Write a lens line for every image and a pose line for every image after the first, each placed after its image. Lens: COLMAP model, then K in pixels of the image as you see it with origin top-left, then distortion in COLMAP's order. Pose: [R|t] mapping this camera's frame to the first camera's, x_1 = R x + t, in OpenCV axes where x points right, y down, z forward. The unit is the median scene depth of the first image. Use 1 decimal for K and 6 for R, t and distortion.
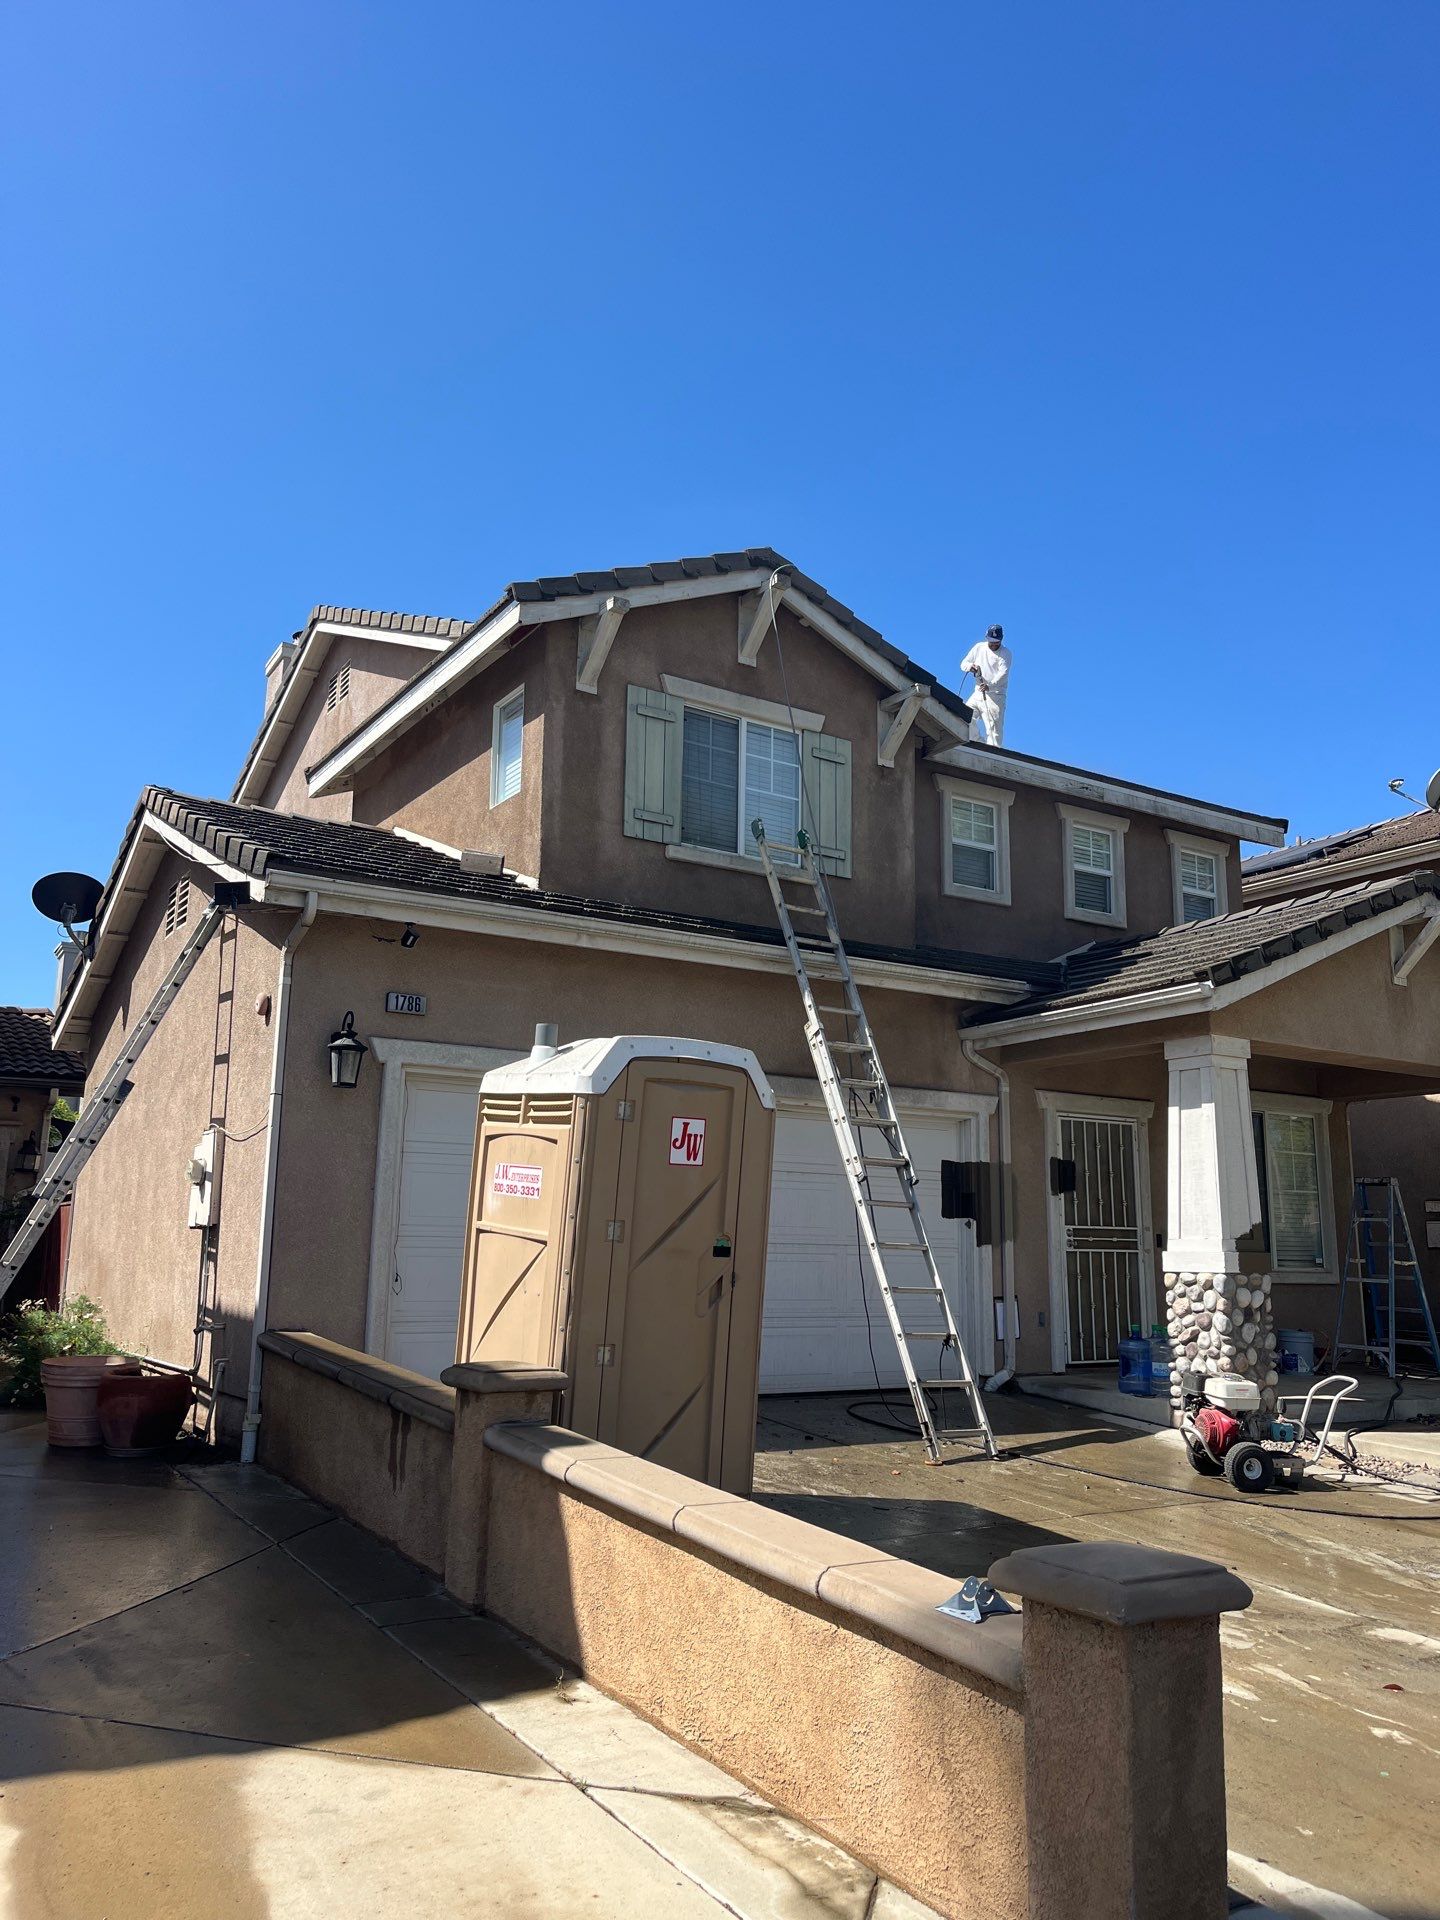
lens RADIAL K [[1516.9, 0, 720.0], [0, 1516.9, 960.0], [0, 0, 1]] dist [0.073714, 0.000382]
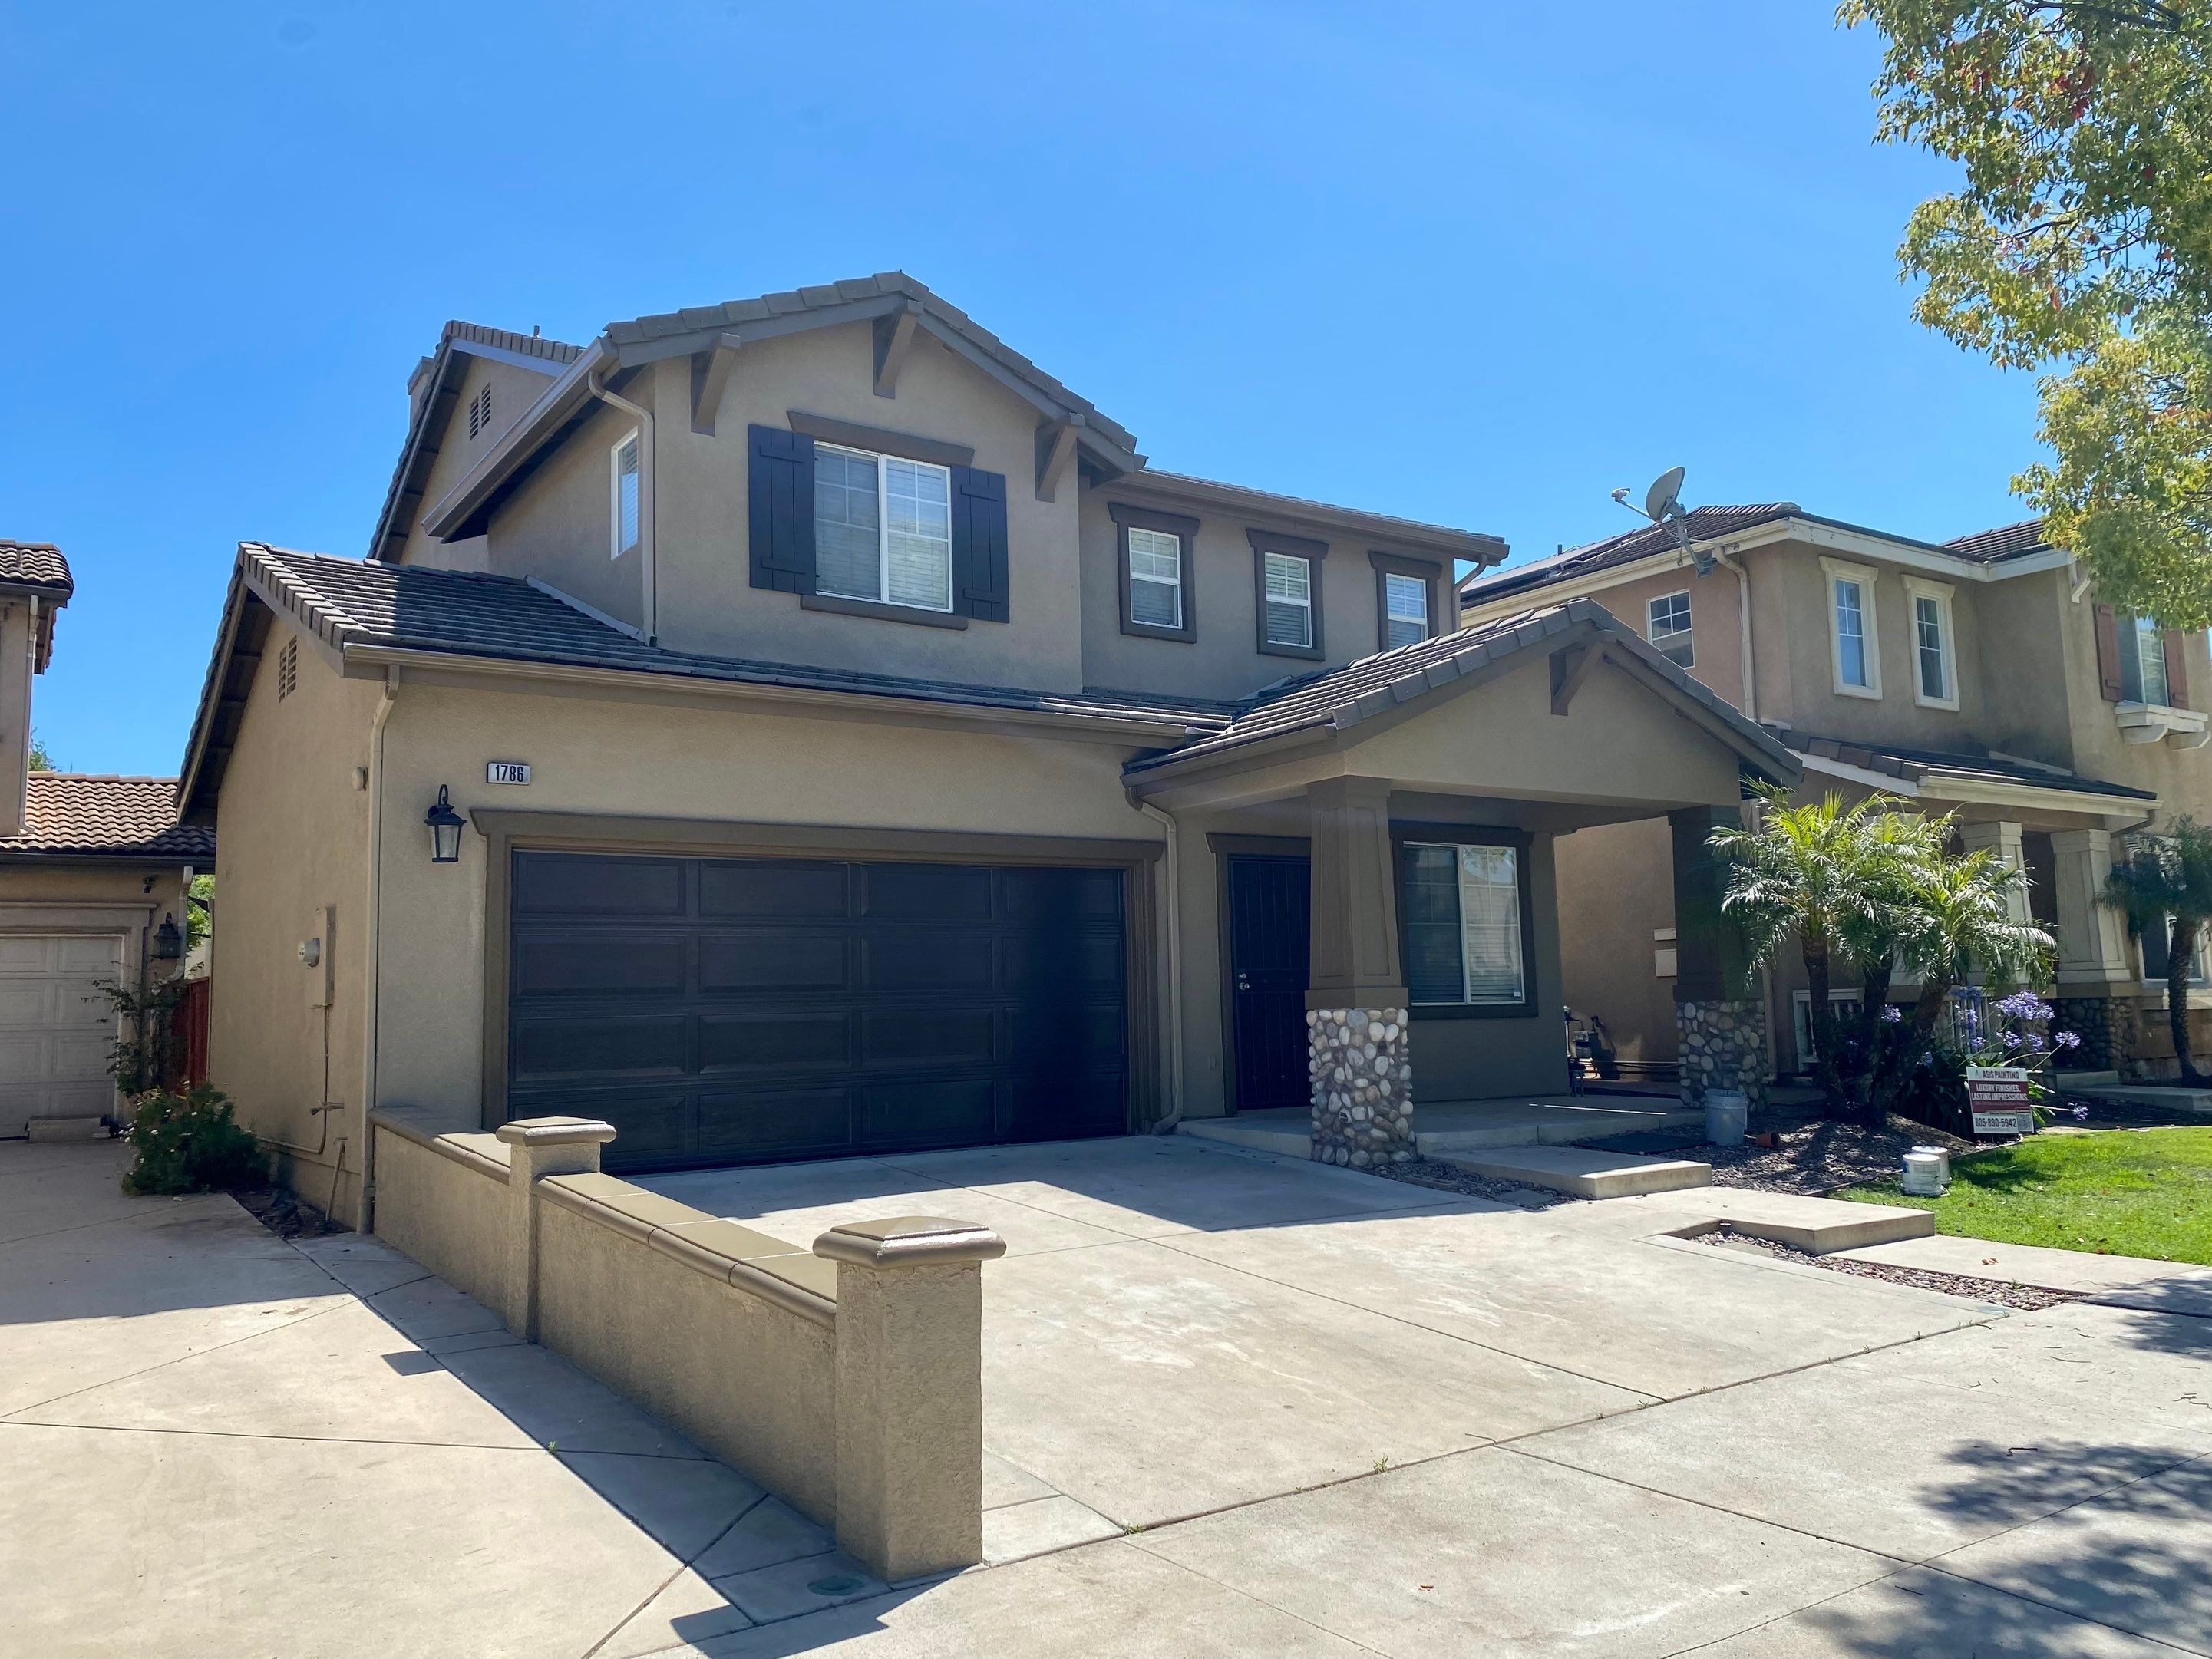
lens RADIAL K [[1689.1, 0, 1106.0], [0, 1689.1, 829.5], [0, 0, 1]] dist [0.004768, 0.001587]
pose [[0.996331, -0.036012, 0.077641, 0.077620], [0.029607, 0.996182, 0.082131, -0.011414], [-0.080302, -0.079531, 0.993593, -0.088763]]
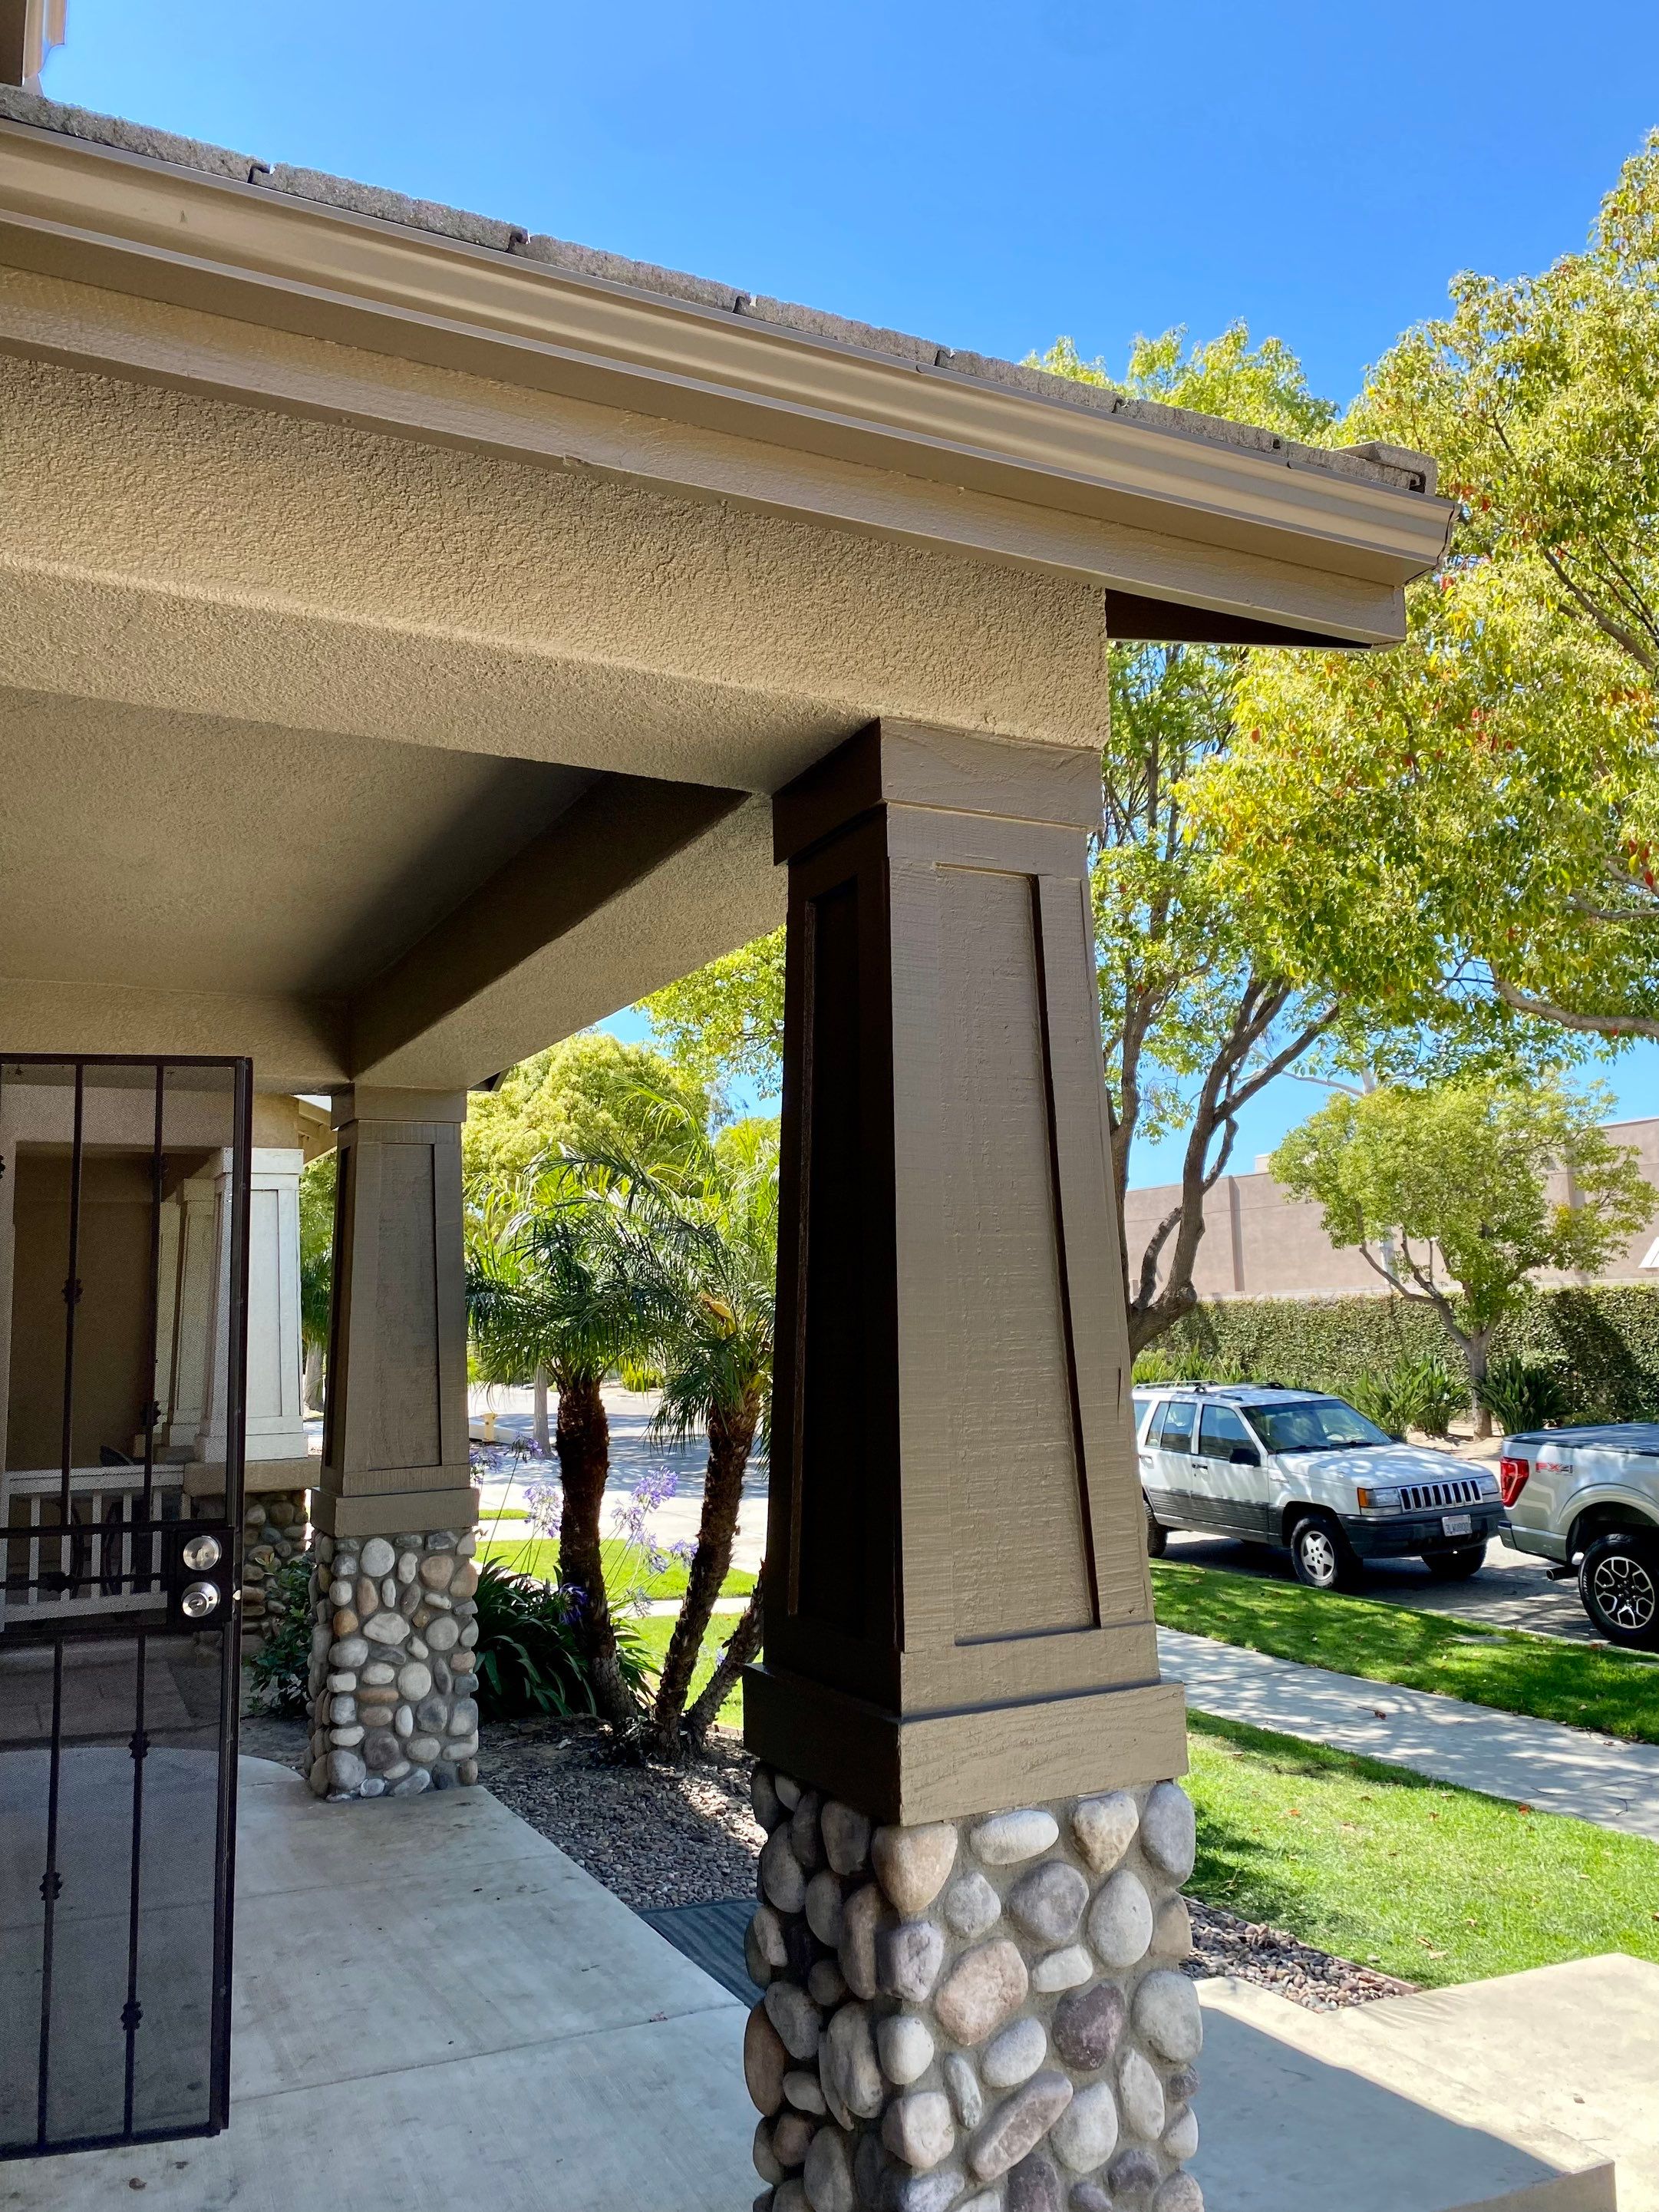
lens RADIAL K [[1689.1, 0, 829.5], [0, 1689.1, 1106.0], [0, 0, 1]] dist [0.004768, 0.001587]
pose [[0.071723, 0.111234, 0.991203, 0.068896], [-0.163521, 0.981628, -0.098328, 0.131121], [-0.983929, -0.155030, 0.088595, 0.970704]]
